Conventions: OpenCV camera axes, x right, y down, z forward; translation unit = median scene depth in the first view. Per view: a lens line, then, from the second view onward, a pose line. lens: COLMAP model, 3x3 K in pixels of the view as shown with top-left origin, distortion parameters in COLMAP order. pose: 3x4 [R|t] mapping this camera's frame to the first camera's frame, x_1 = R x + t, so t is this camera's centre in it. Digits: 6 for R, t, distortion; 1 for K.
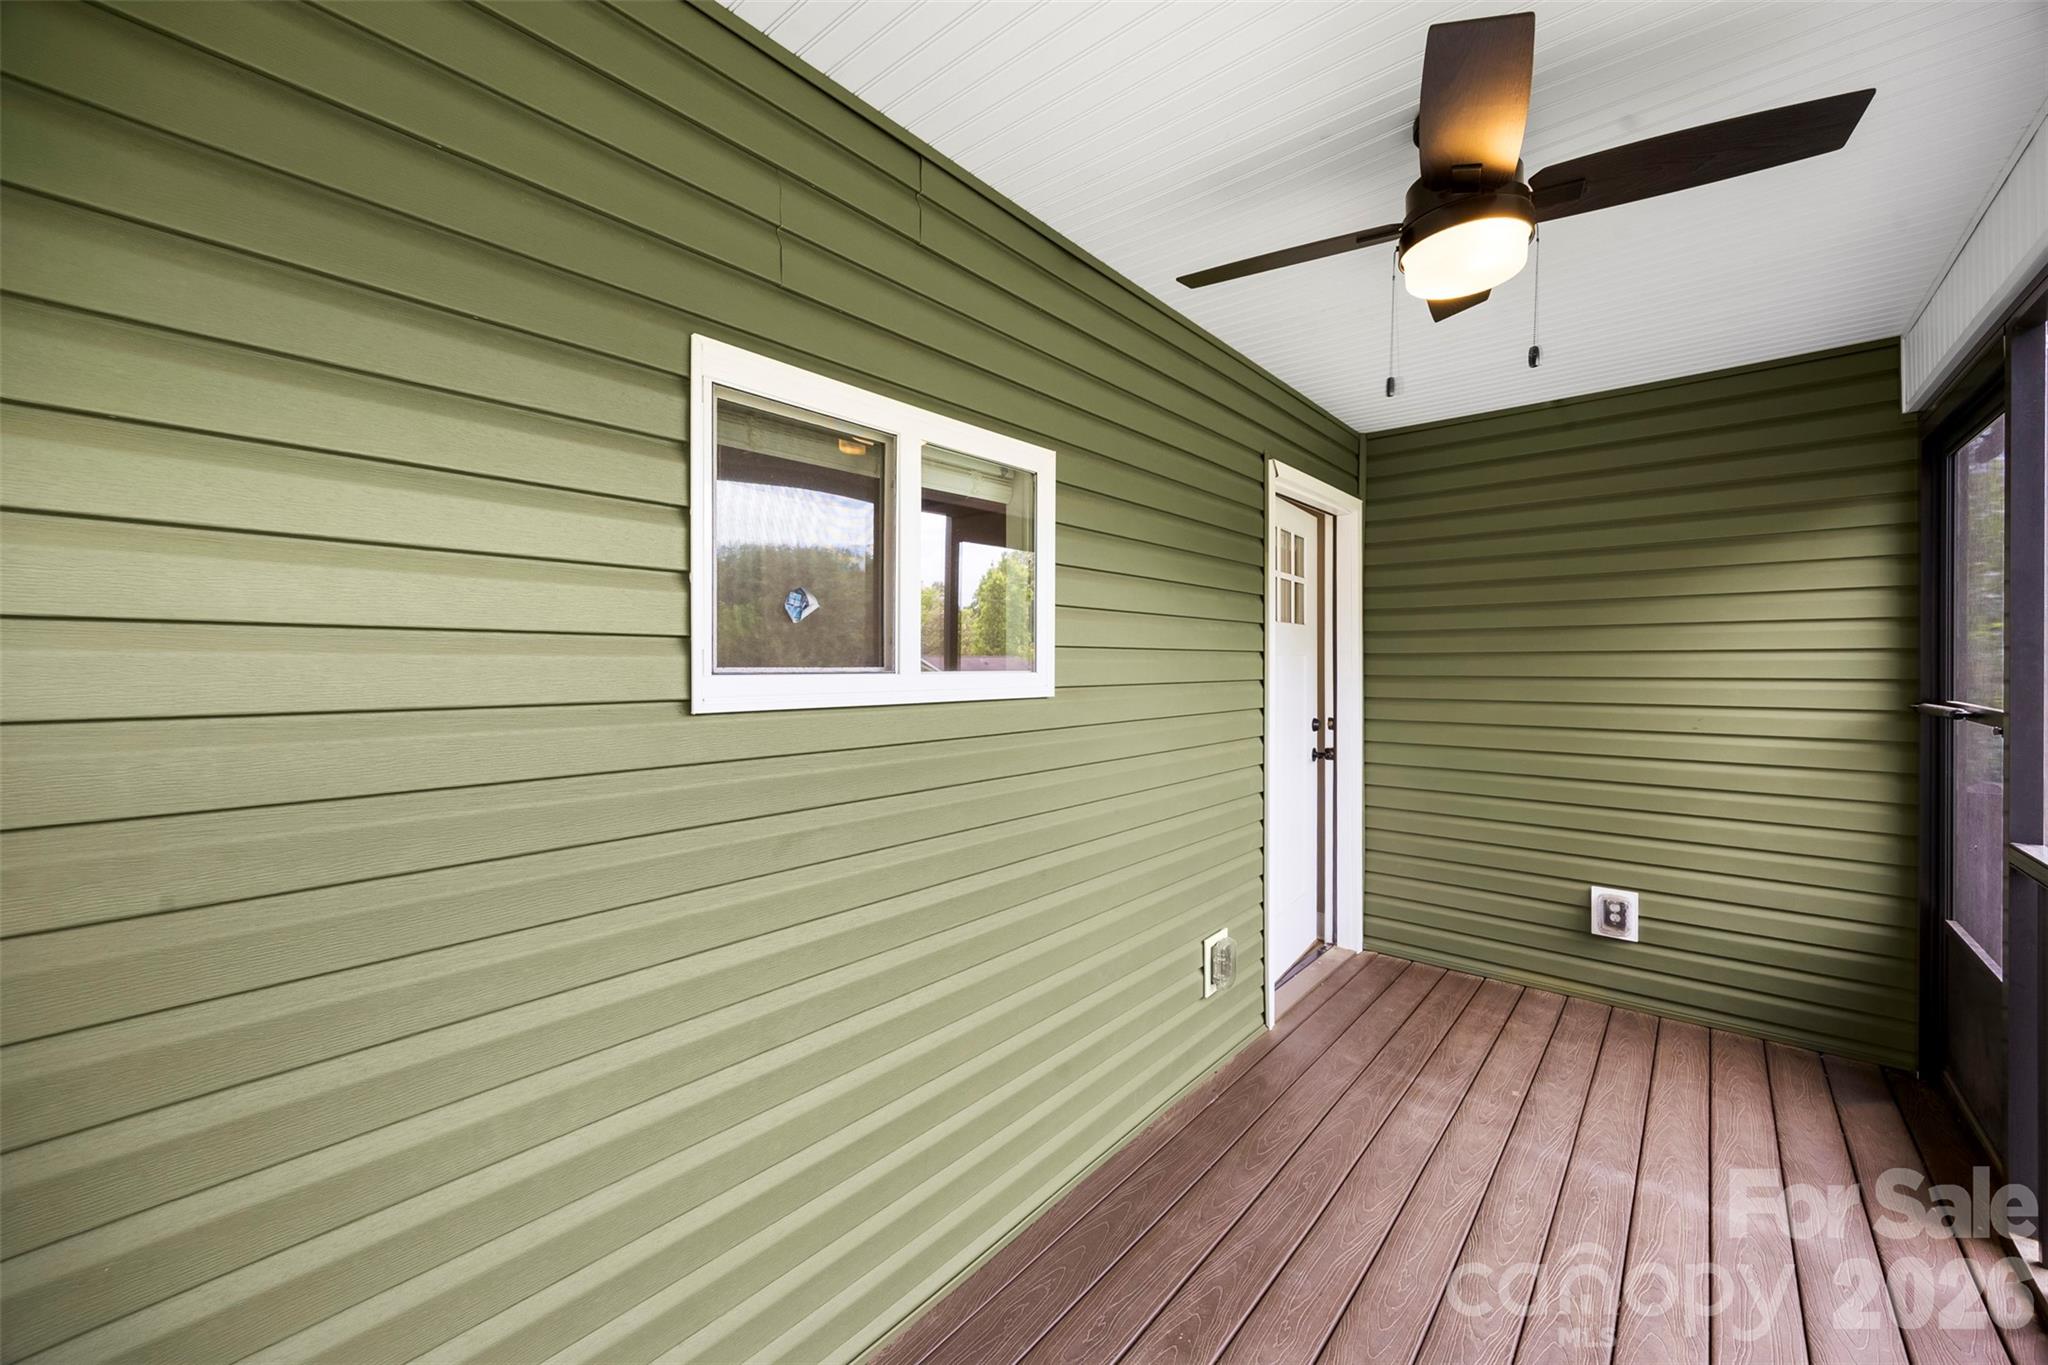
lens RADIAL K [[782.5, 0, 1049.4], [0, 782.5, 683.7], [0, 0, 1]] dist [-0.000339, 0.000012]
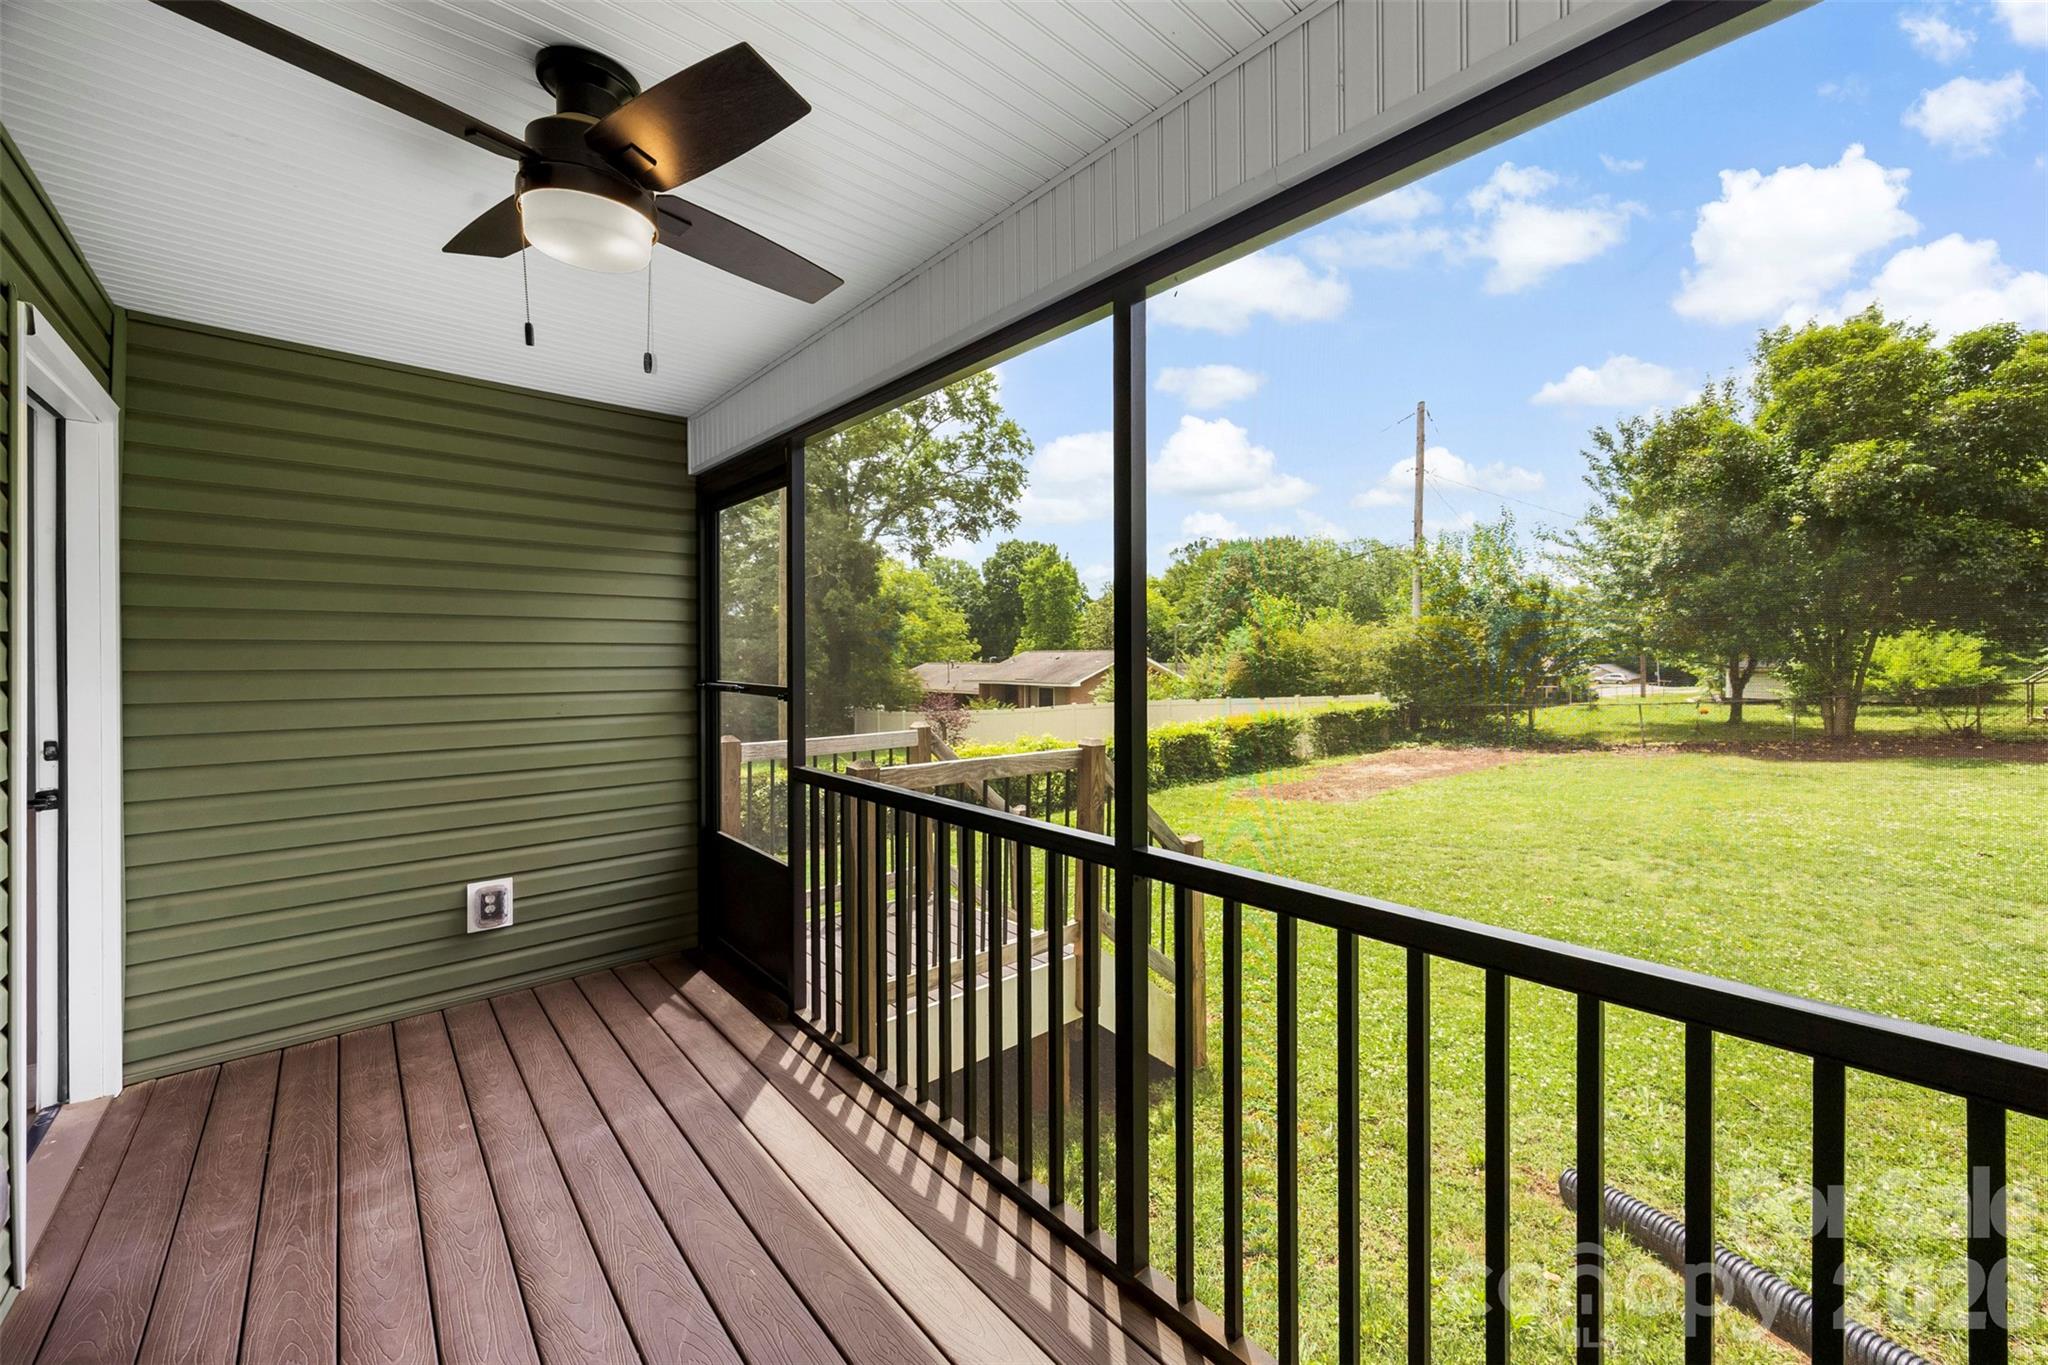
lens RADIAL K [[783.6, 0, 1040.9], [0, 783.6, 667.4], [0, 0, 1]] dist [-0.000785, 0.000143]
pose [[0.144255, -0.014450, 0.989435, -0.175982], [0.024049, 0.999649, 0.011093, -0.003988], [-0.989248, 0.022195, 0.144552, 0.166361]]
